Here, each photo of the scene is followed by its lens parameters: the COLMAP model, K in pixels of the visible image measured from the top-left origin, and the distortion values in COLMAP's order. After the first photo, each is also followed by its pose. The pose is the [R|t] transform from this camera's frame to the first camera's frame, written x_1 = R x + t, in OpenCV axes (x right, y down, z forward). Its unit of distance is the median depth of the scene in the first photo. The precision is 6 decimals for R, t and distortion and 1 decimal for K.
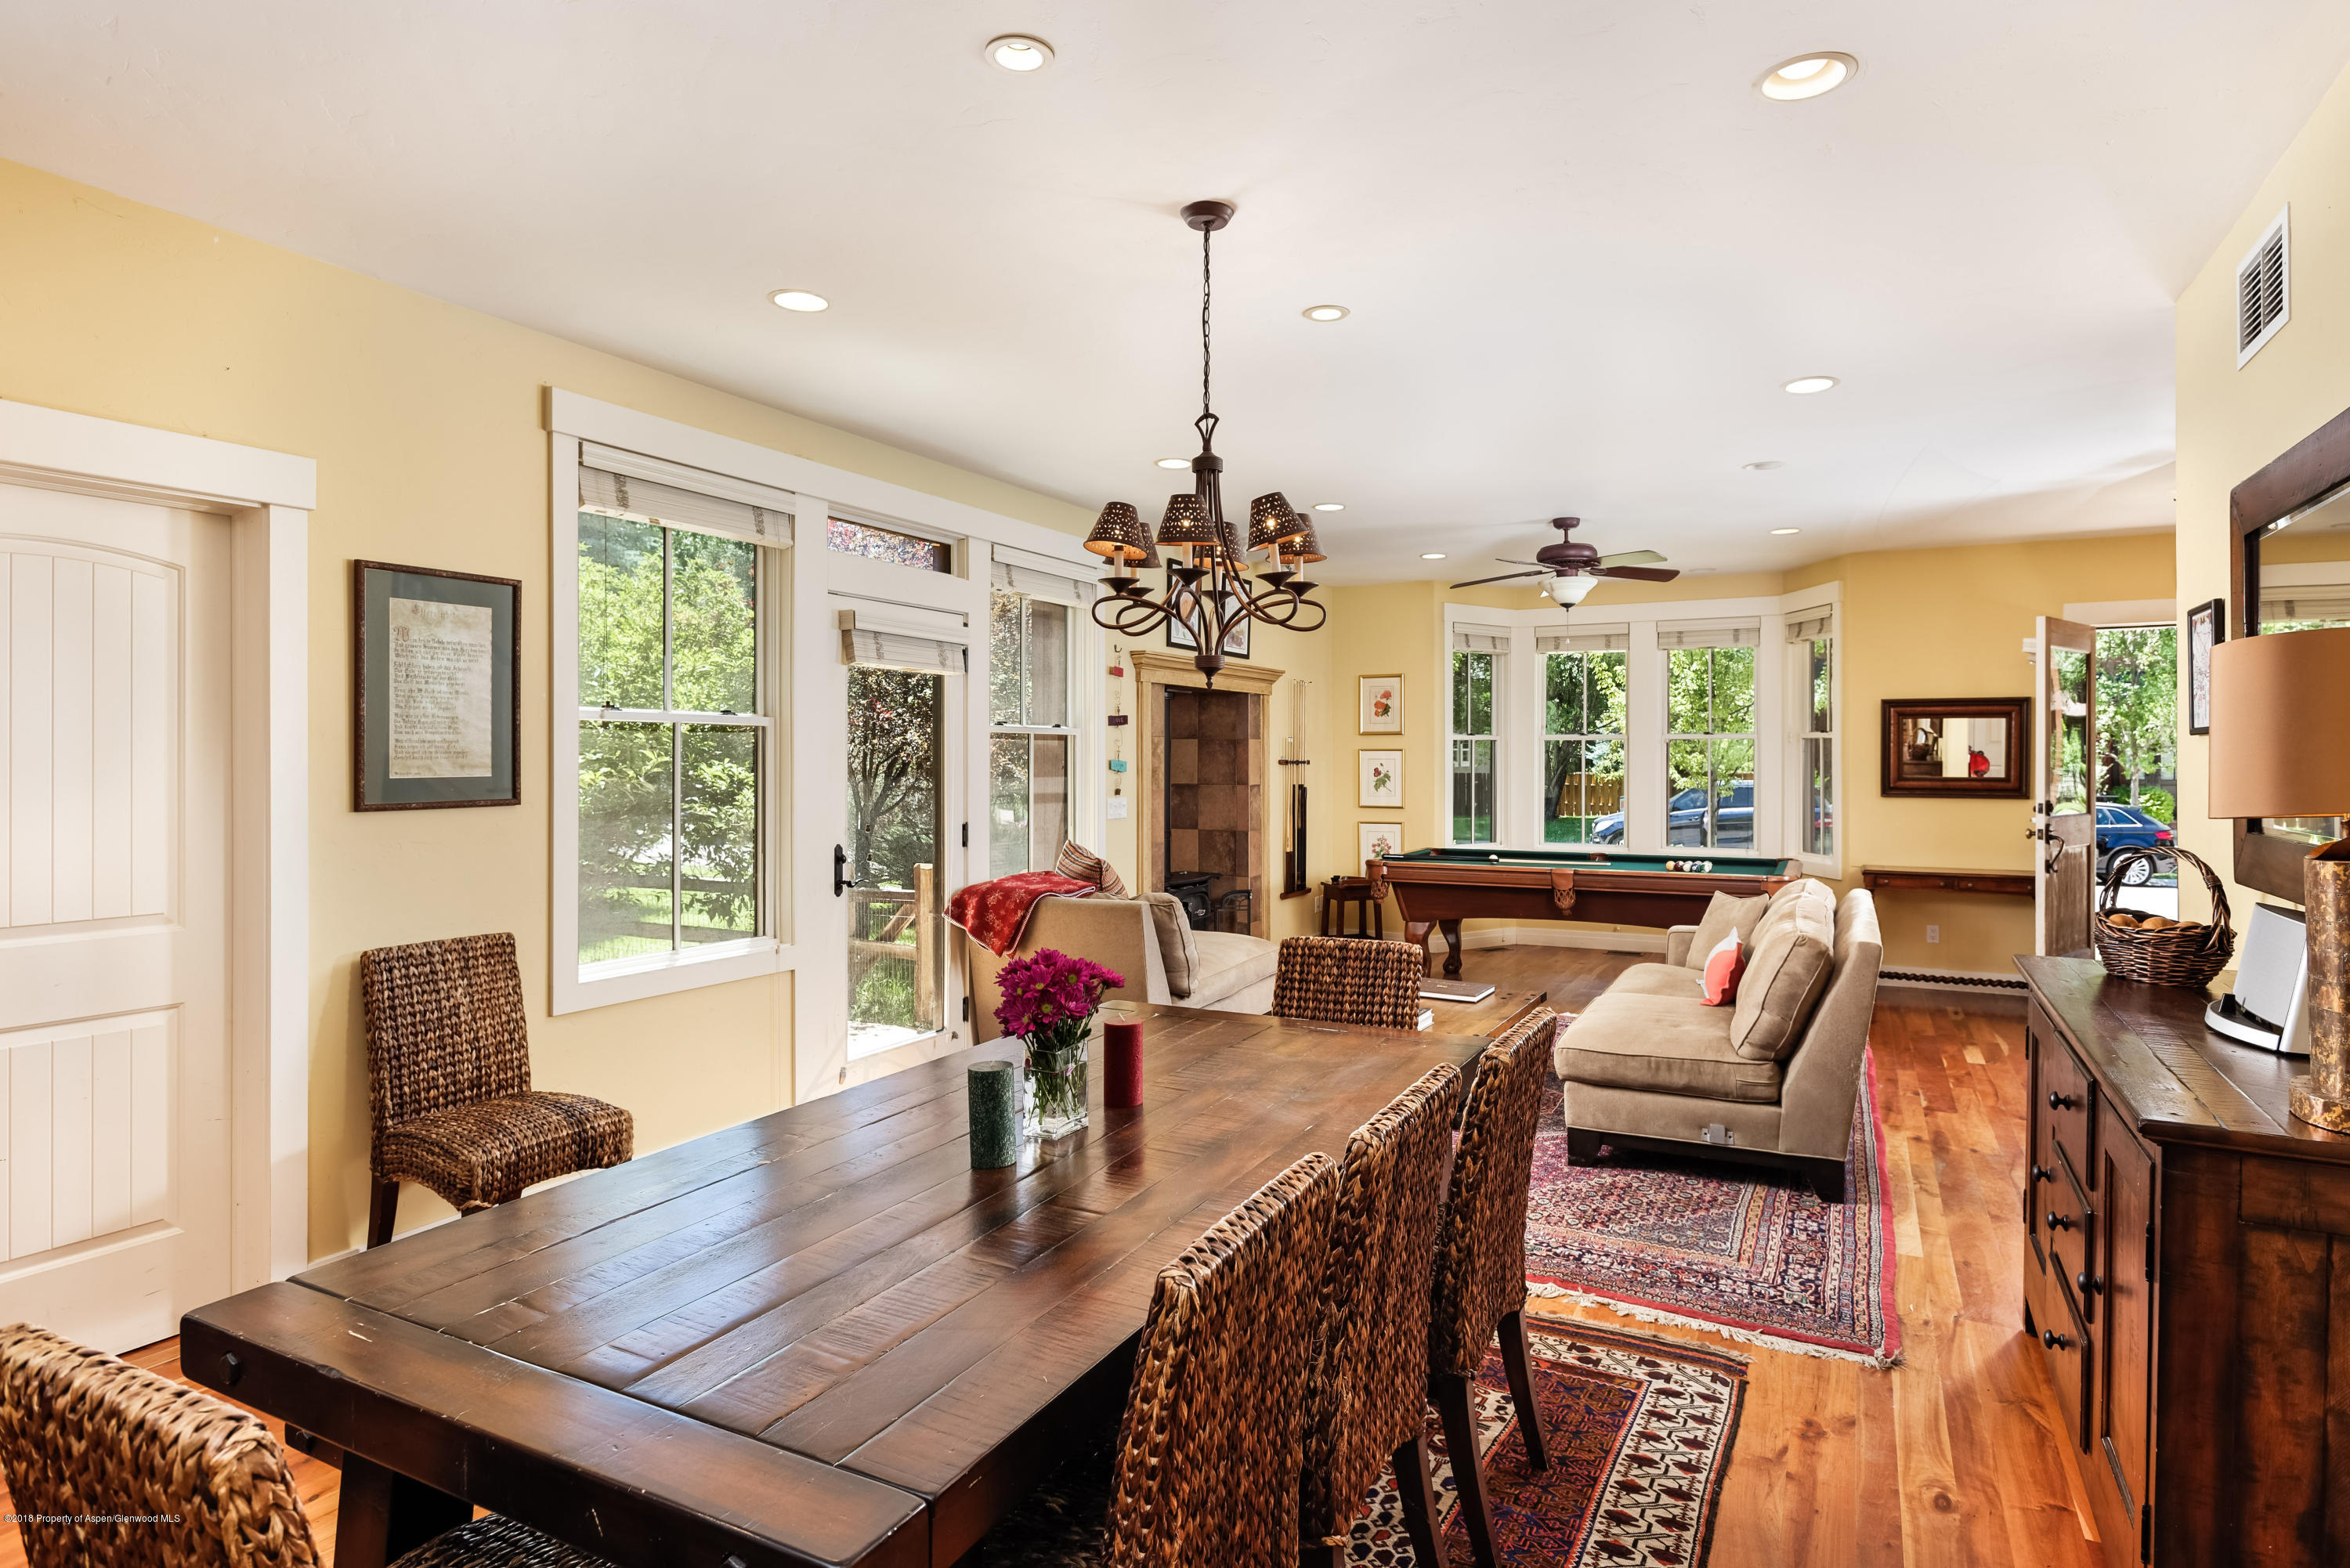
lens RADIAL K [[1289.5, 0, 1175.0], [0, 1289.5, 784.0], [0, 0, 1]] dist [0.000493, 0.000074]
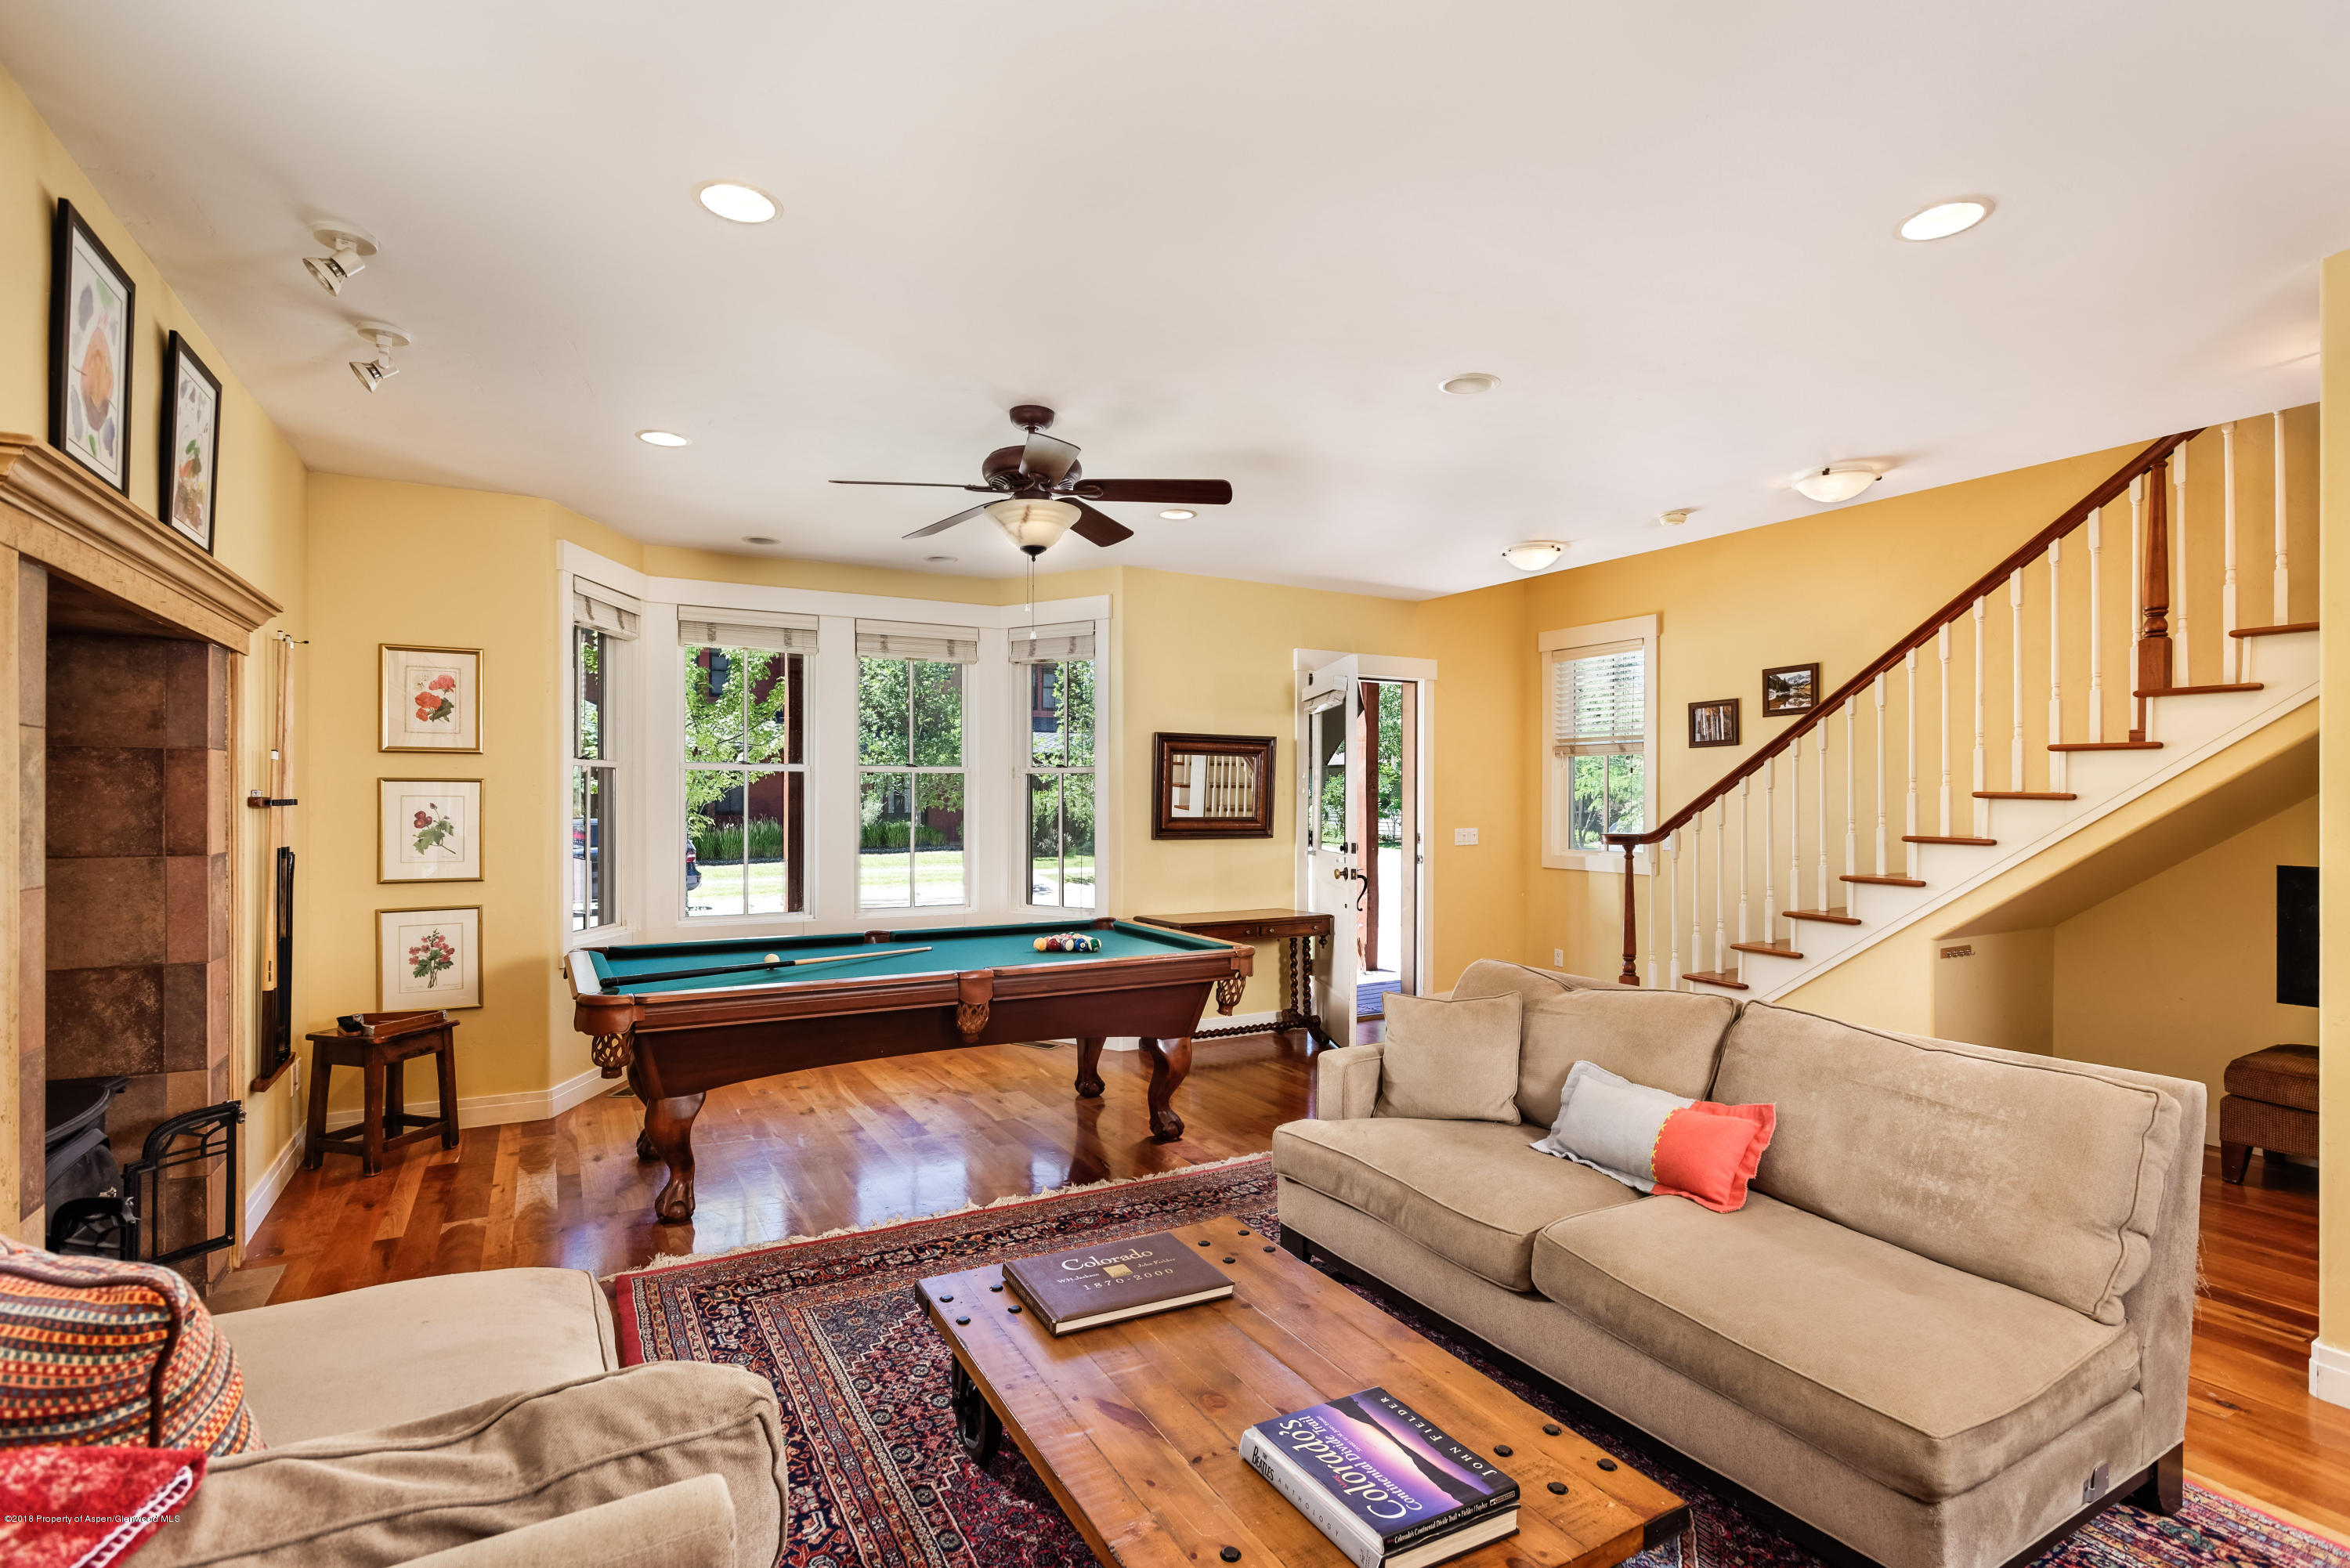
lens RADIAL K [[1097.1, 0, 1232.9], [0, 1097.1, 793.6], [0, 0, 1]] dist [0.000451, -0.000073]
pose [[0.520253, 0.003997, 0.854003, -0.077722], [0.014442, 0.999805, -0.013477, -0.009988], [-0.853890, 0.019345, 0.520094, 0.516585]]
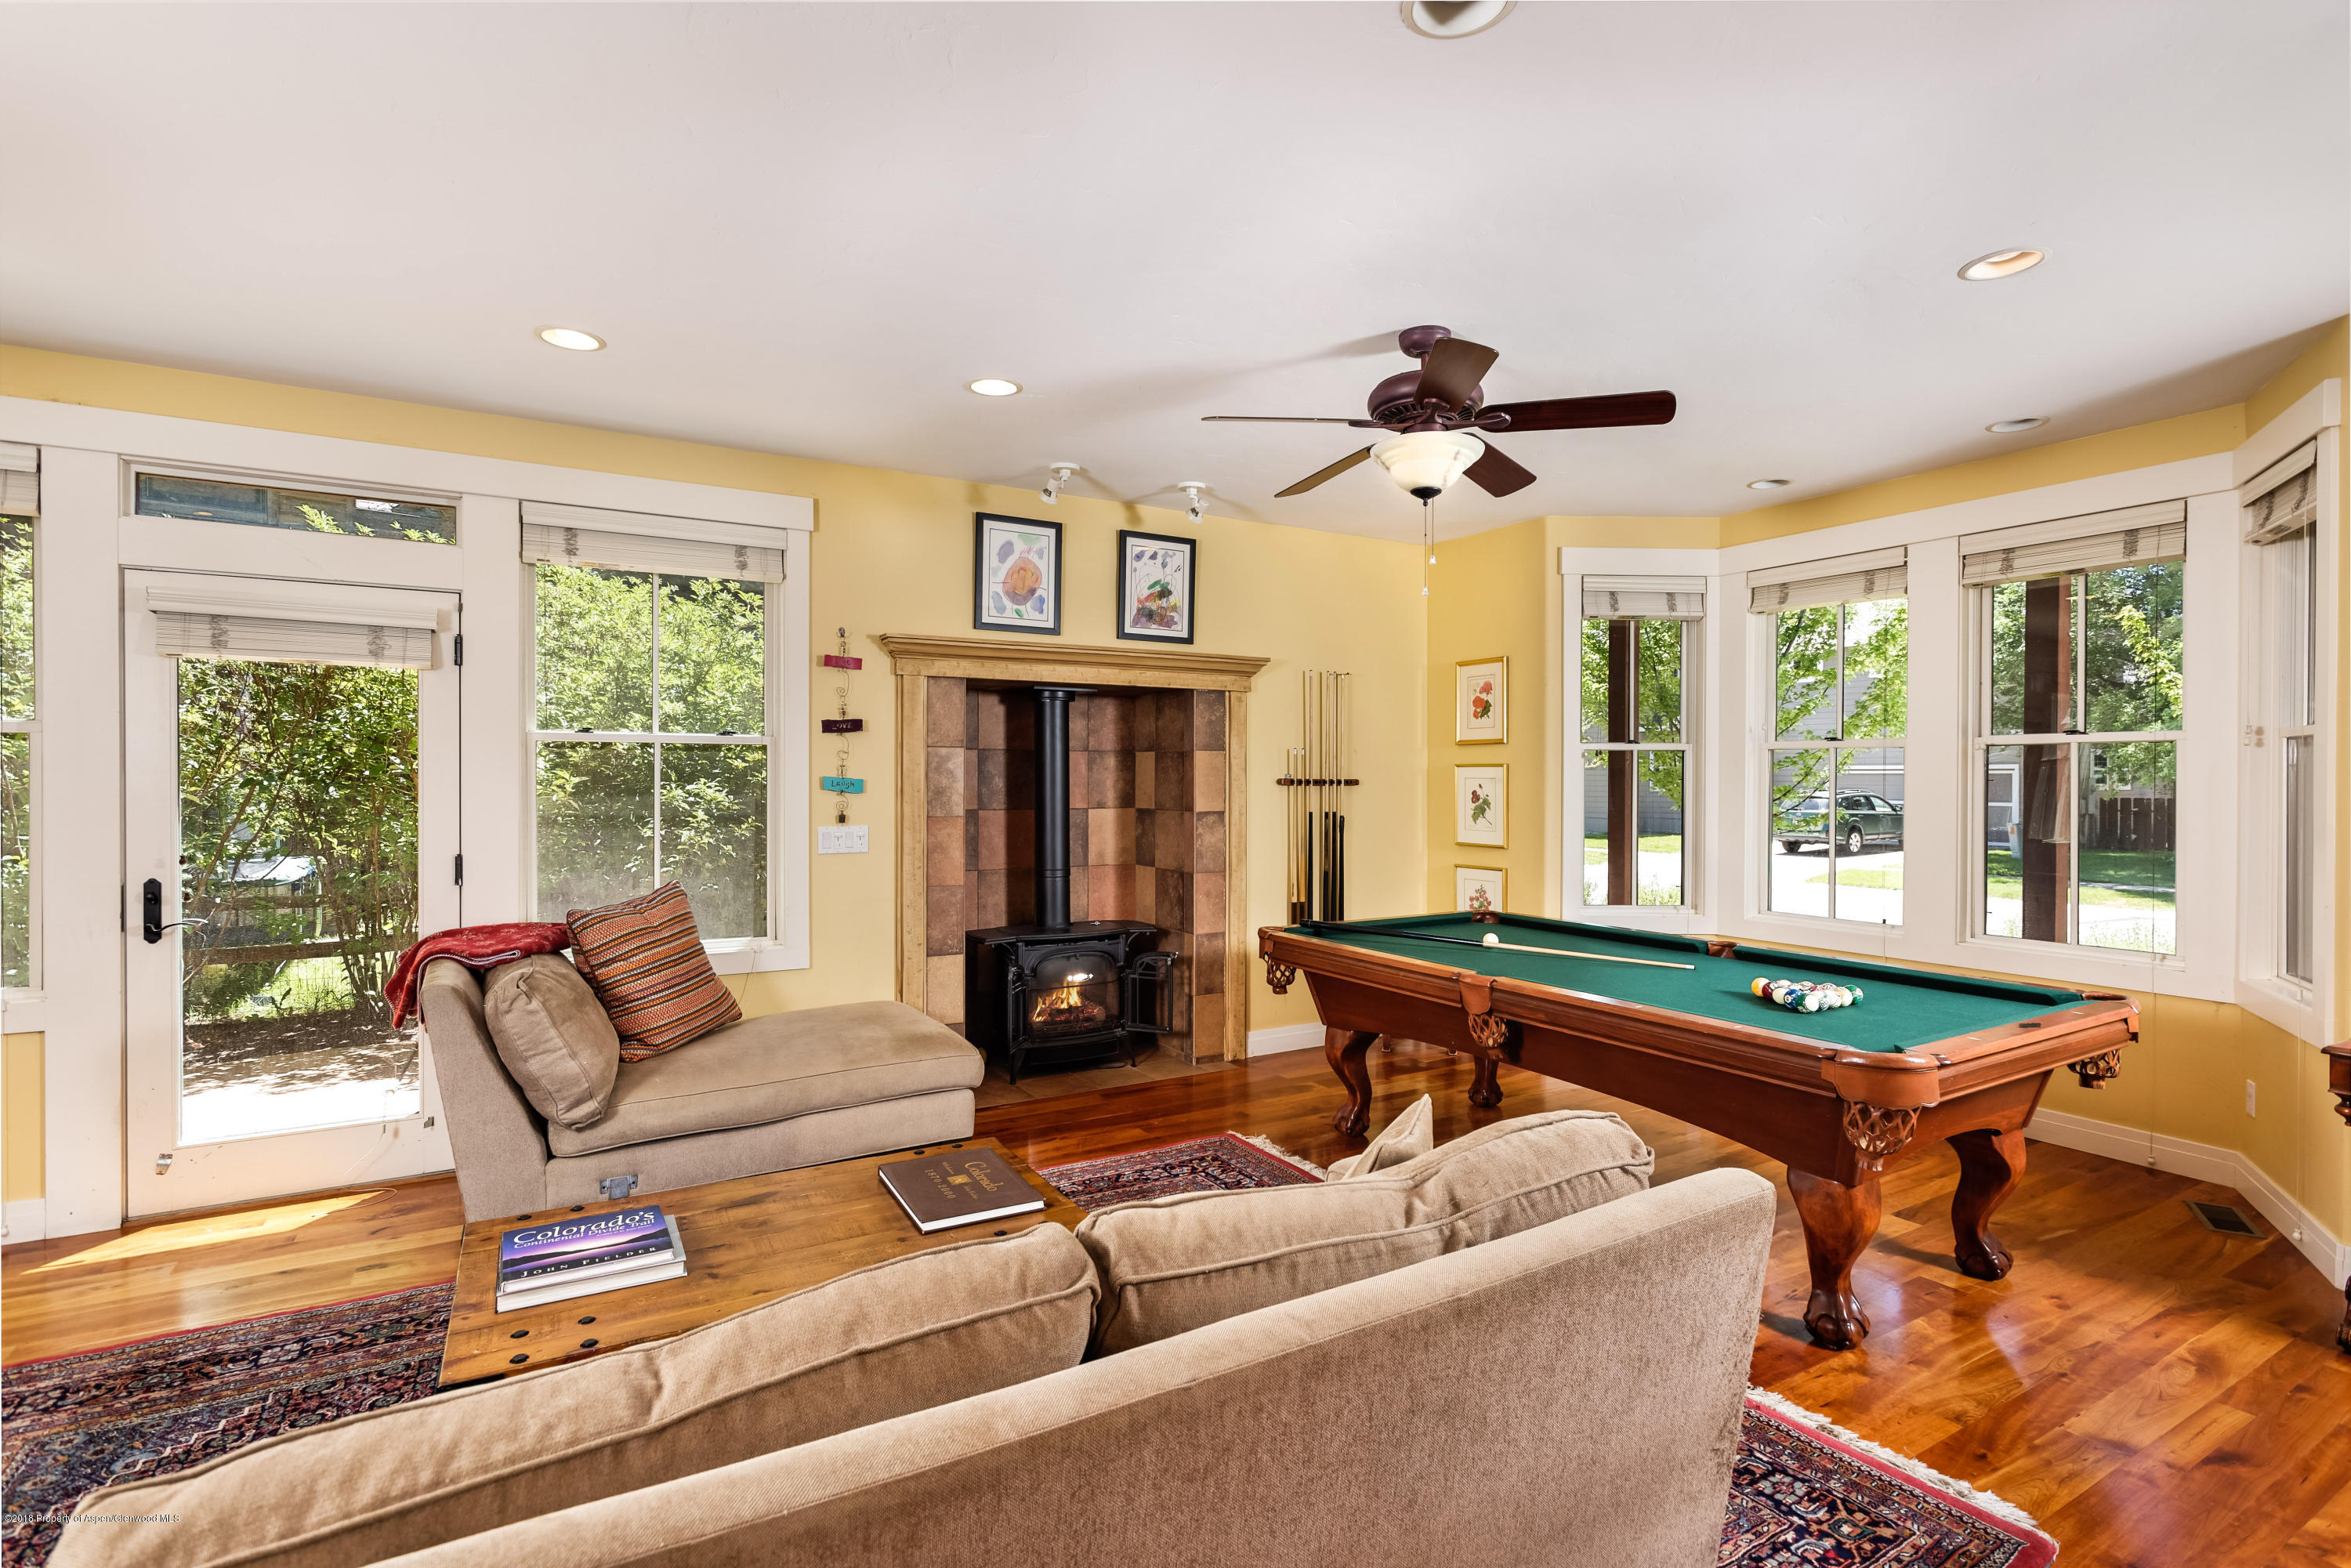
lens RADIAL K [[1080.5, 0, 1086.2], [0, 1080.5, 789.5], [0, 0, 1]] dist [-0.002121, -0.000132]
pose [[0.833116, 0.007267, -0.553051, 0.353041], [-0.013191, 0.999890, -0.006734, -0.007077], [0.552942, 0.012905, 0.833120, 0.441426]]
